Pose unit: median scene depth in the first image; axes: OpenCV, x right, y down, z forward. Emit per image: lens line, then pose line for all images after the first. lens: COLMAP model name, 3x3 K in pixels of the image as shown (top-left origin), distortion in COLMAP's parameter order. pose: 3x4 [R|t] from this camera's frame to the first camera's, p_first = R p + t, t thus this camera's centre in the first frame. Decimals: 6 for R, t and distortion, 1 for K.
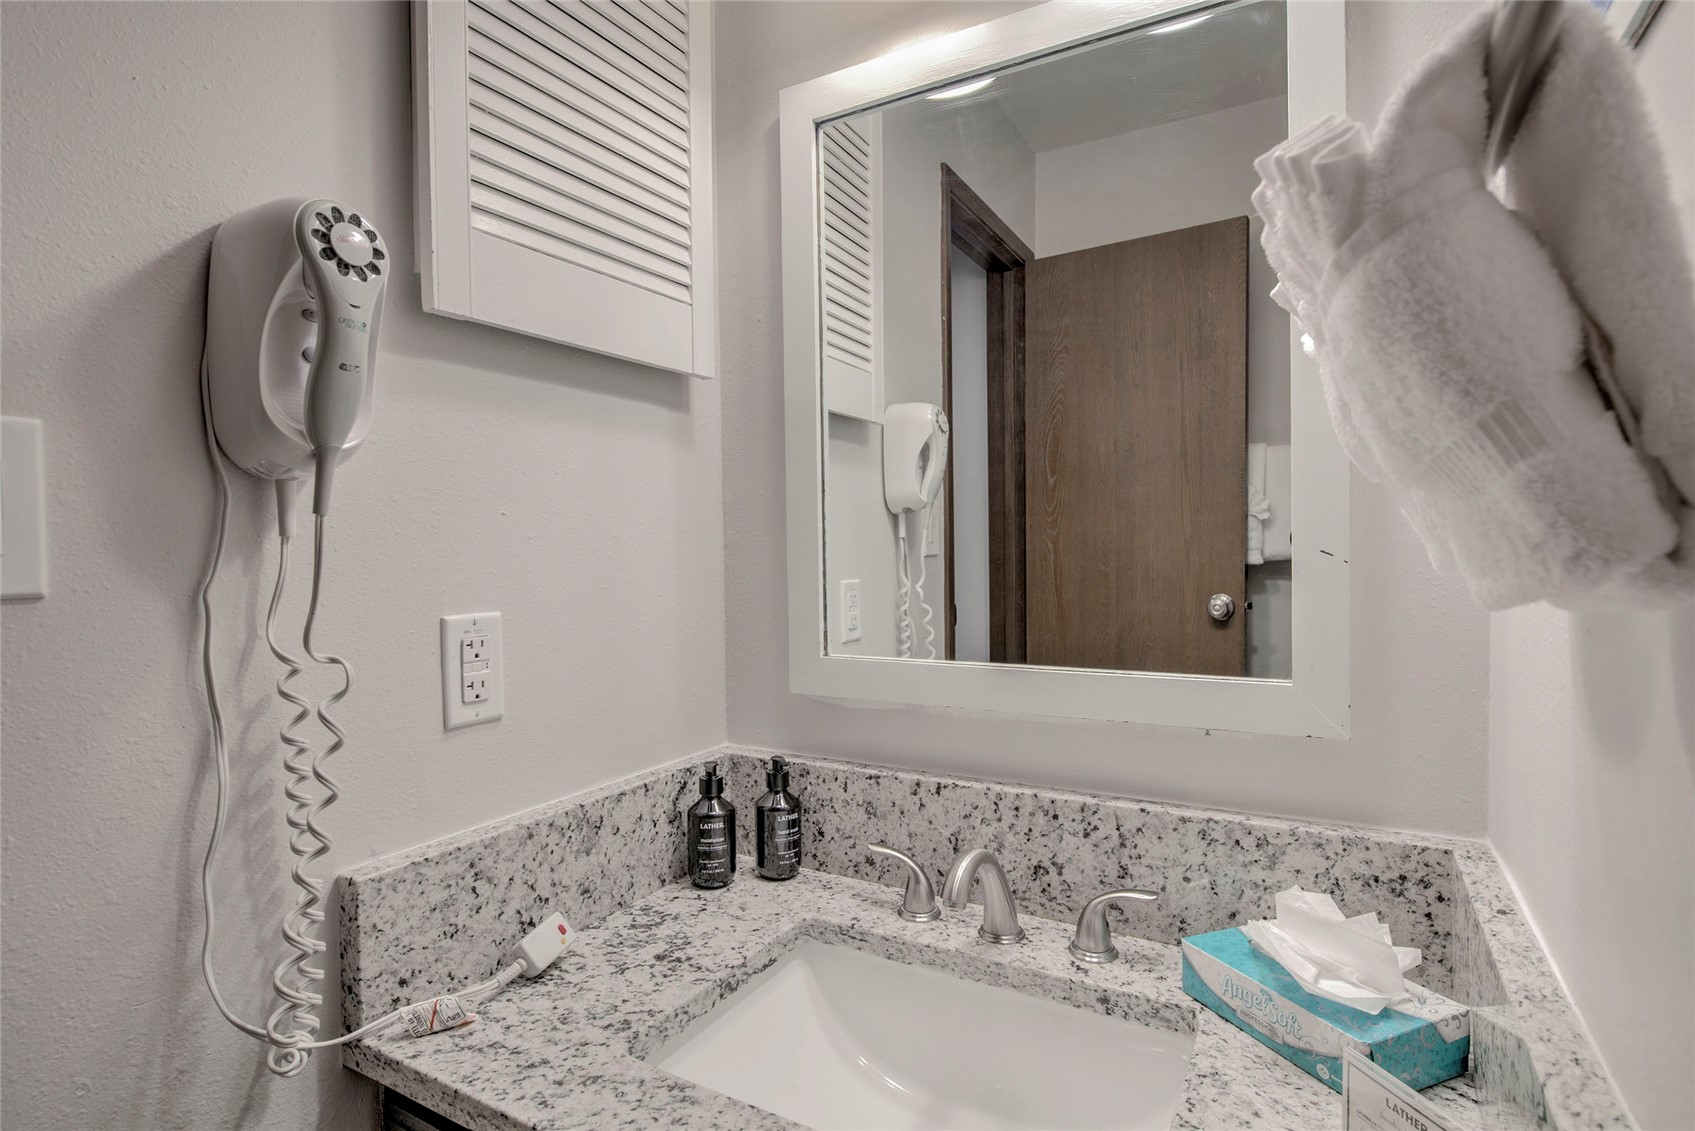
lens RADIAL K [[853.3, 0, 841.6], [0, 853.3, 572.2], [0, 0, 1]] dist [-0.005607, -0.000834]
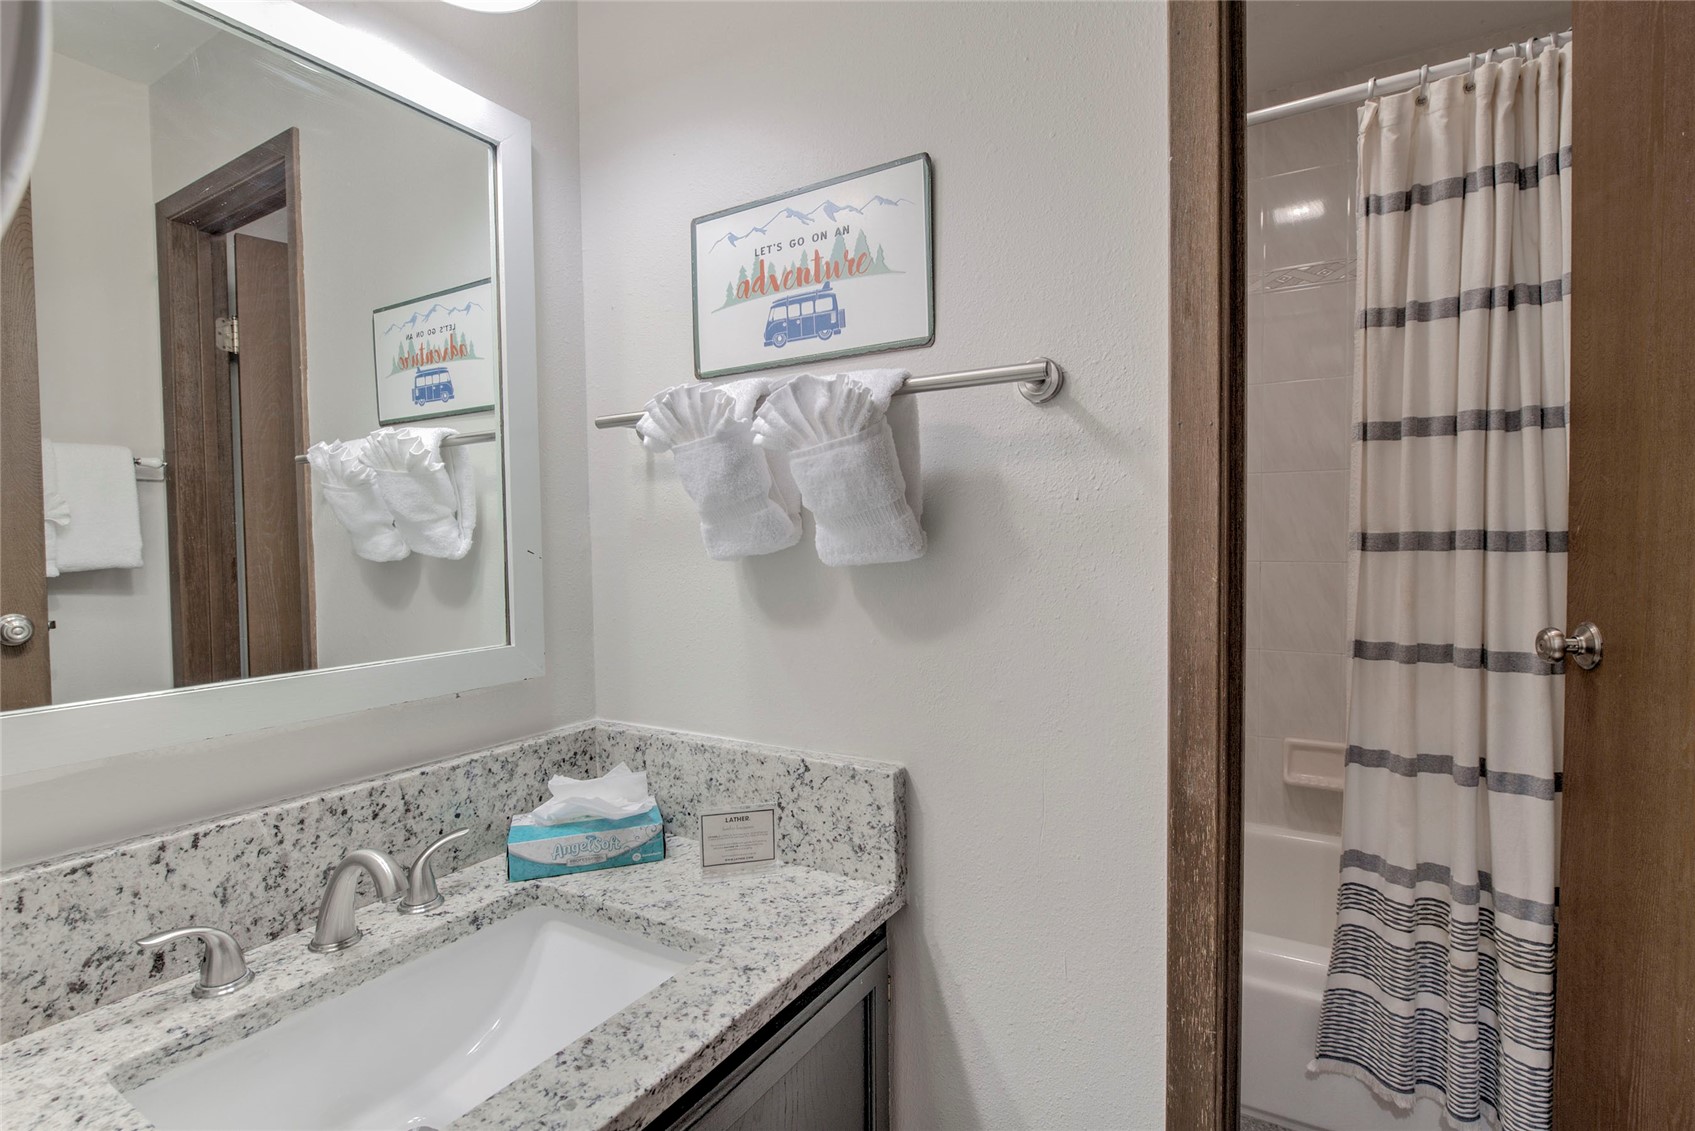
lens RADIAL K [[853.3, 0, 838.3], [0, 853.3, 562.5], [0, 0, 1]] dist [-0.005607, -0.000834]
pose [[0.013647, -0.015318, 0.999790, -0.766452], [0.044755, 0.998890, 0.014694, -0.002842], [-0.998905, 0.044546, 0.014318, 0.376743]]
